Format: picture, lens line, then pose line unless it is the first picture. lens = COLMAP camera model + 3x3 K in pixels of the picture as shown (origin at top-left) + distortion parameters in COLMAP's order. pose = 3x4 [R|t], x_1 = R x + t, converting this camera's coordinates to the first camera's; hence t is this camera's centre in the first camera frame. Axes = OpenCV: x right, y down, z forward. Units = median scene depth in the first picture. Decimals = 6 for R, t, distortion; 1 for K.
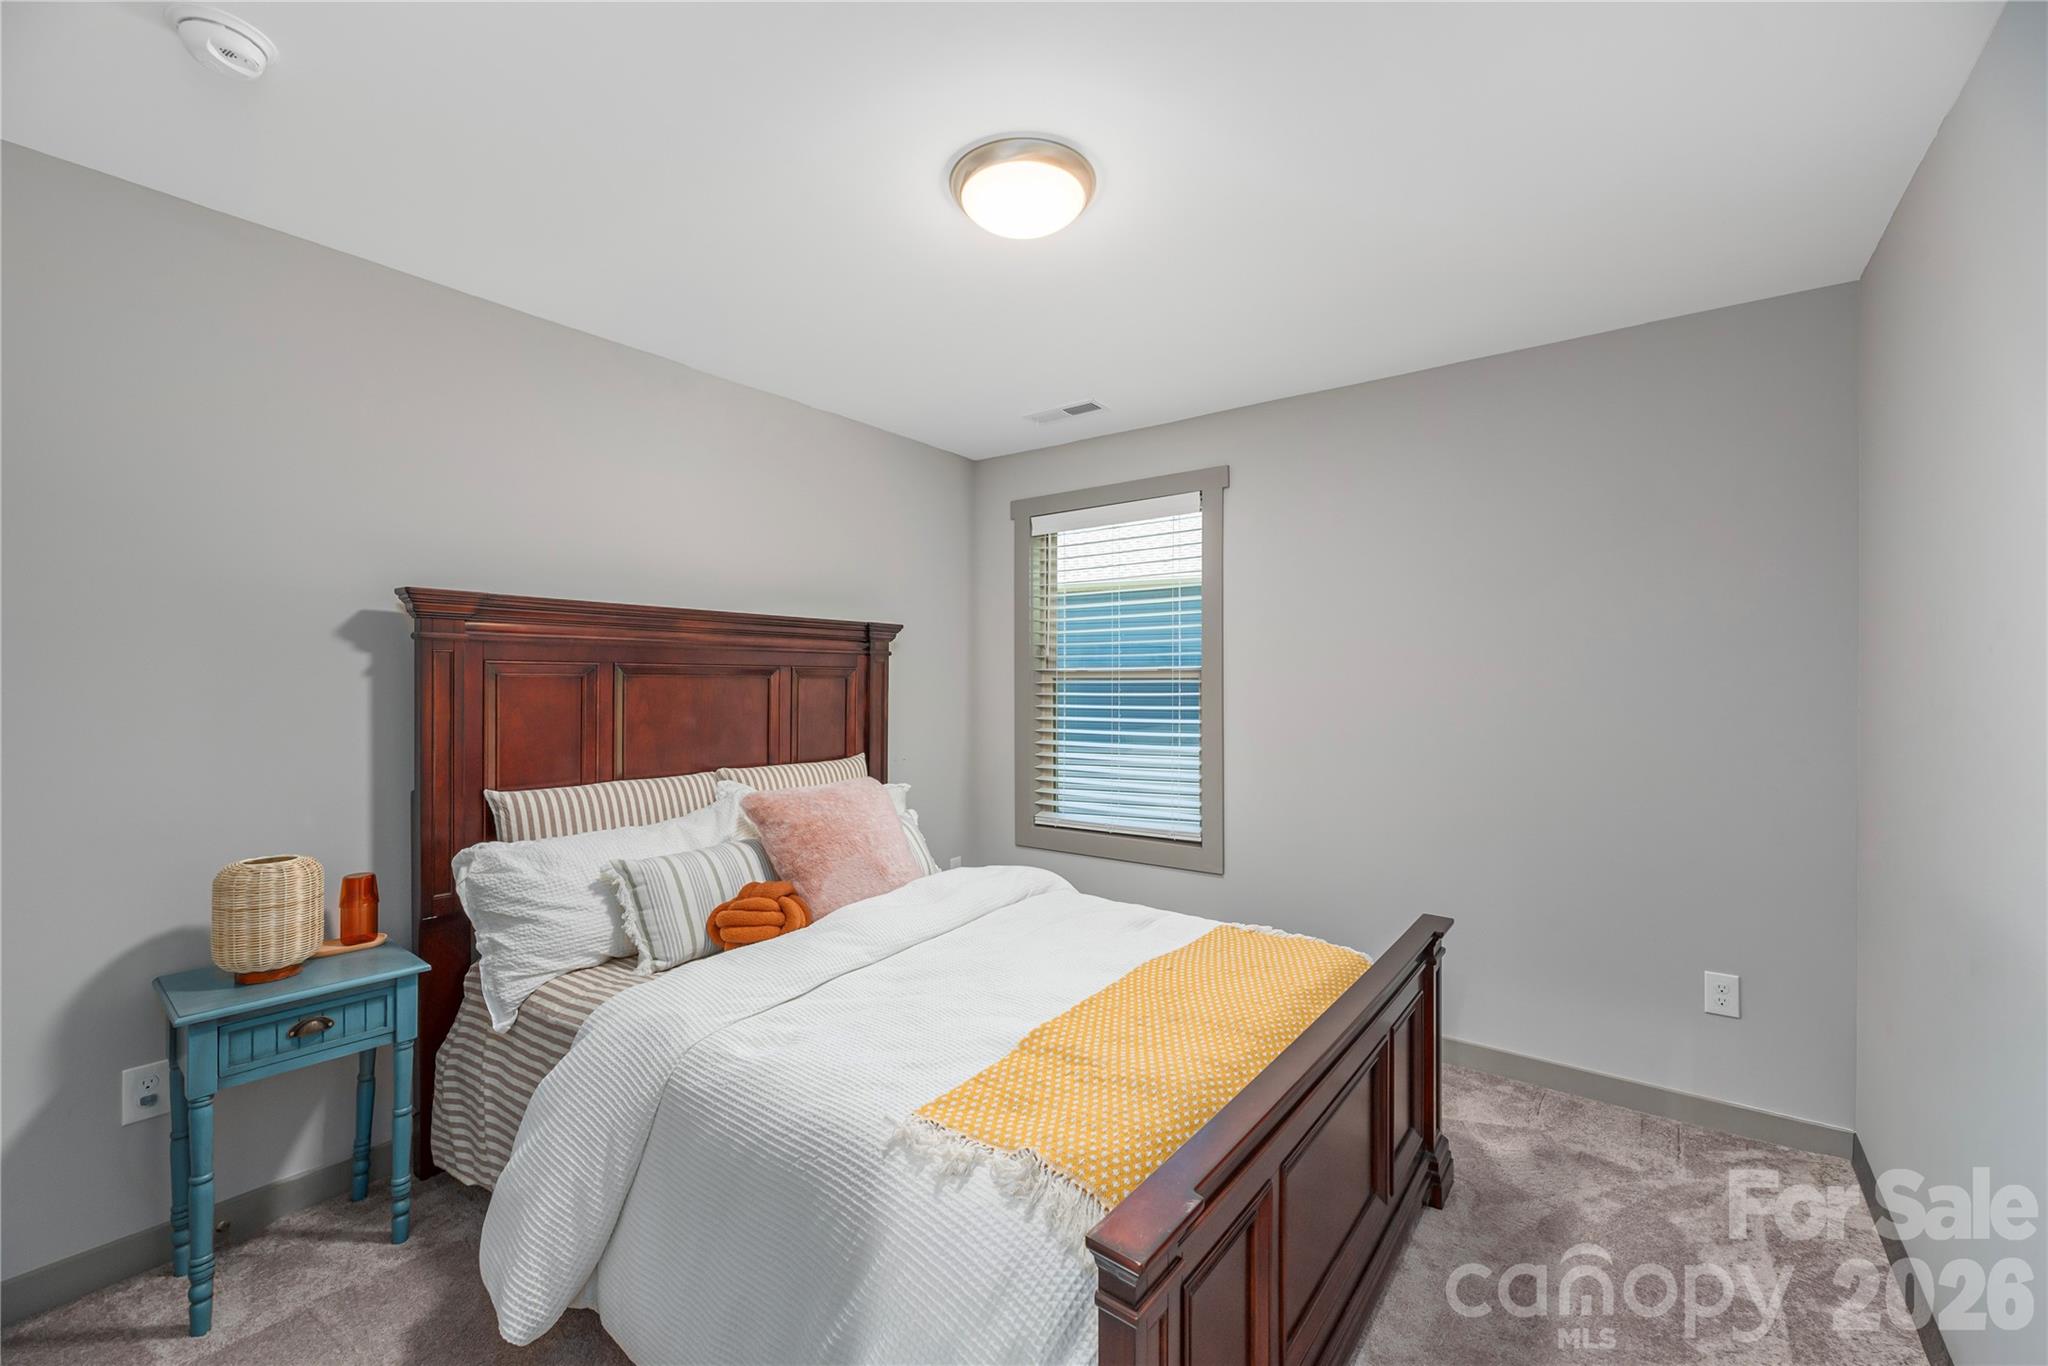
lens RADIAL K [[835.6, 0, 1024.0], [0, 835.6, 683.0], [0, 0, 1]] dist [-0.003460, -0.000422]
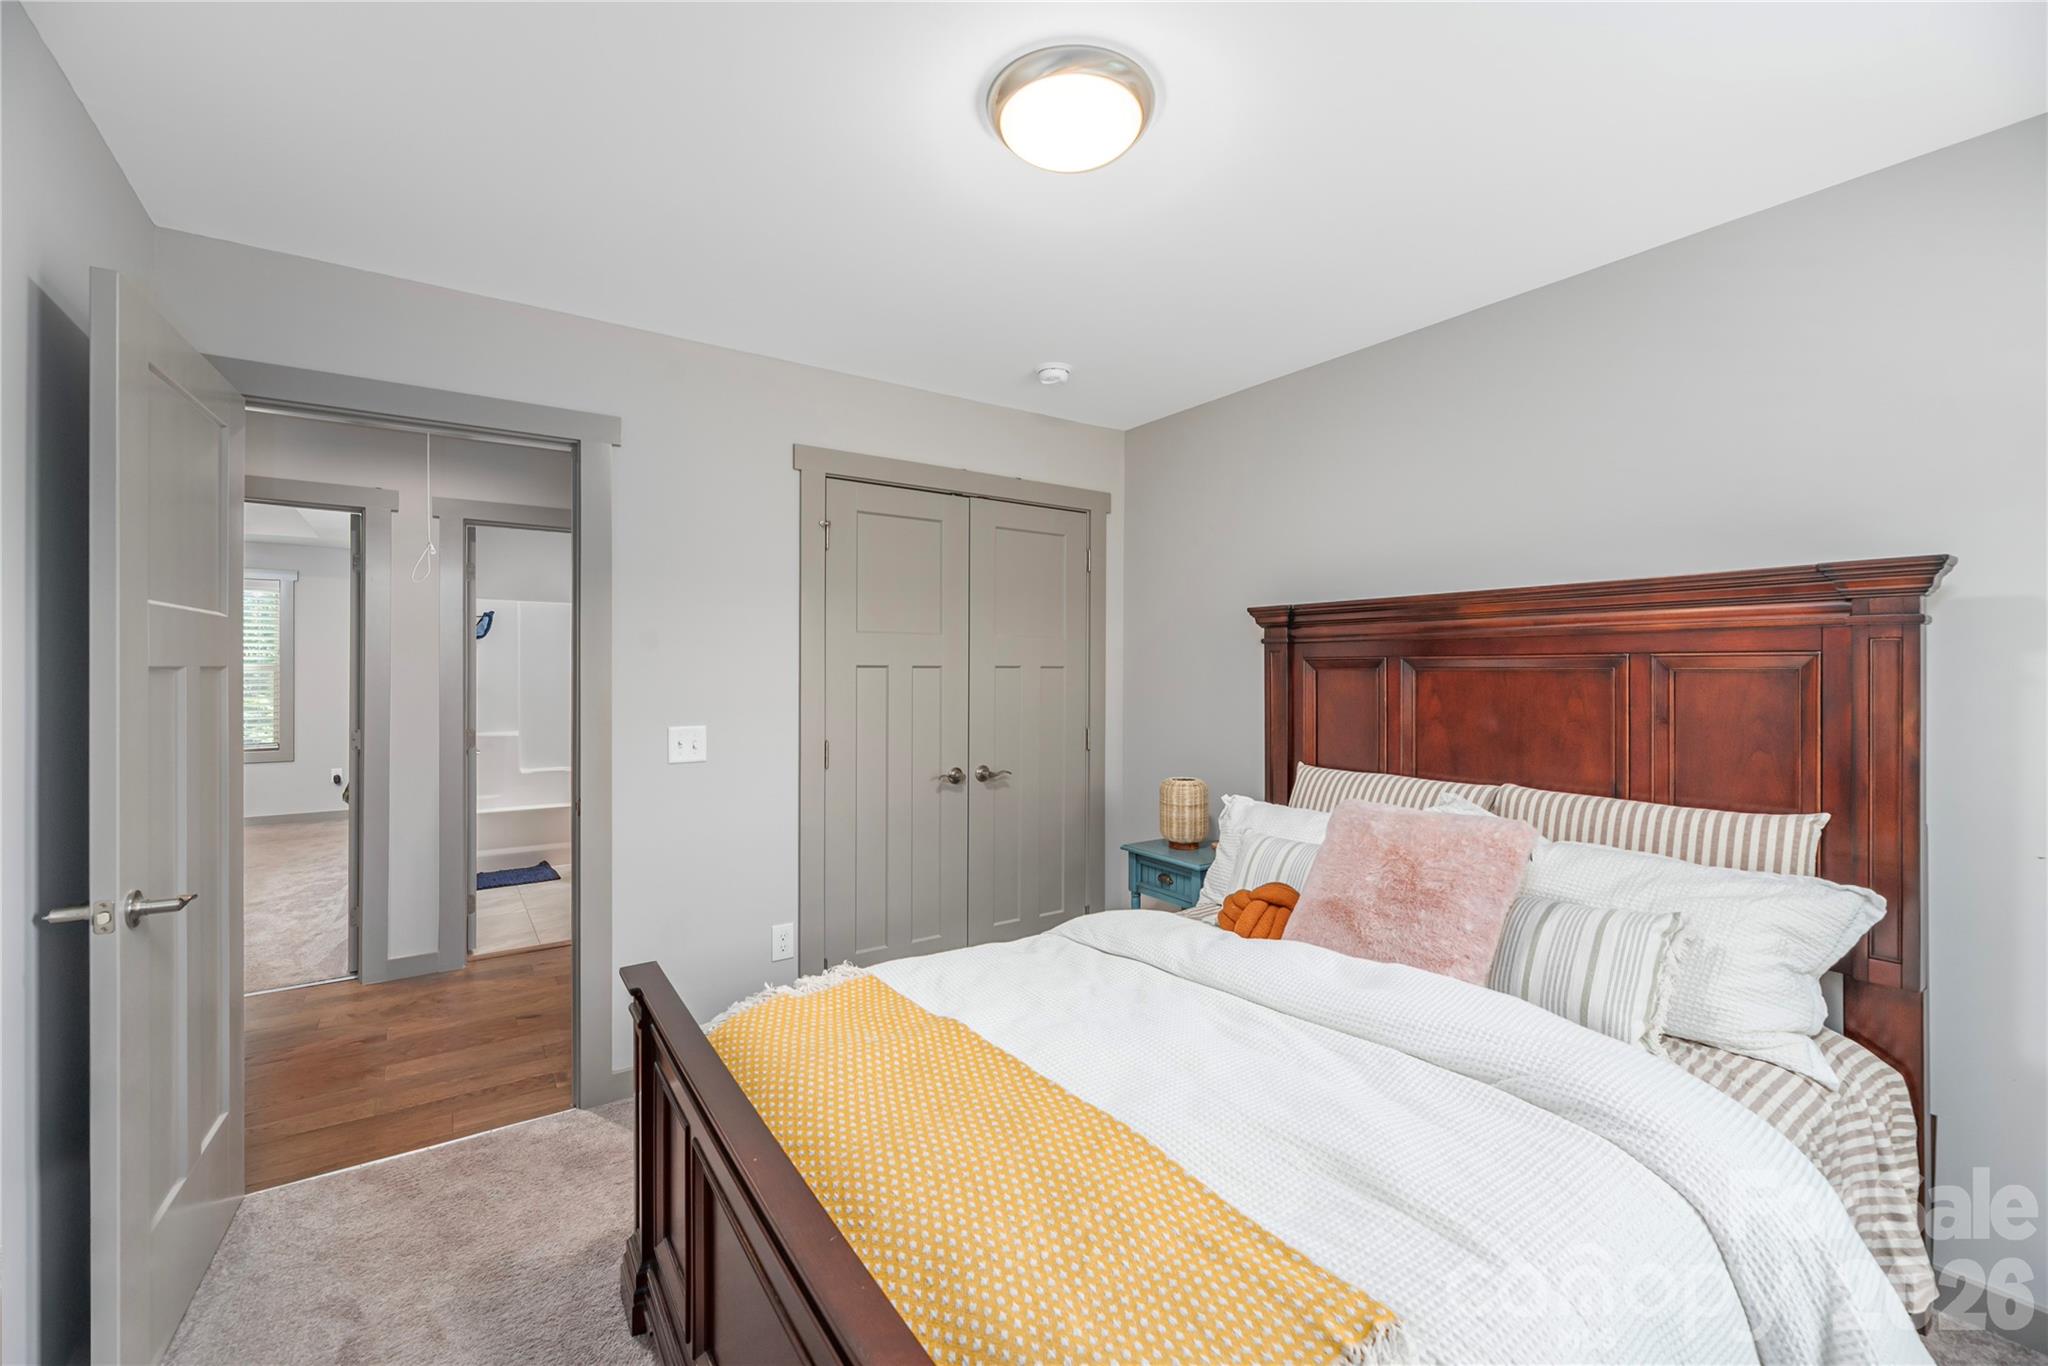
lens RADIAL K [[835.6, 0, 1024.0], [0, 835.6, 683.0], [0, 0, 1]] dist [-0.003460, -0.000422]
pose [[-0.314111, 0.013430, -0.949291, 0.681478], [-0.006958, 0.999841, 0.016447, -0.006336], [0.949361, 0.011771, -0.313968, 1.007797]]
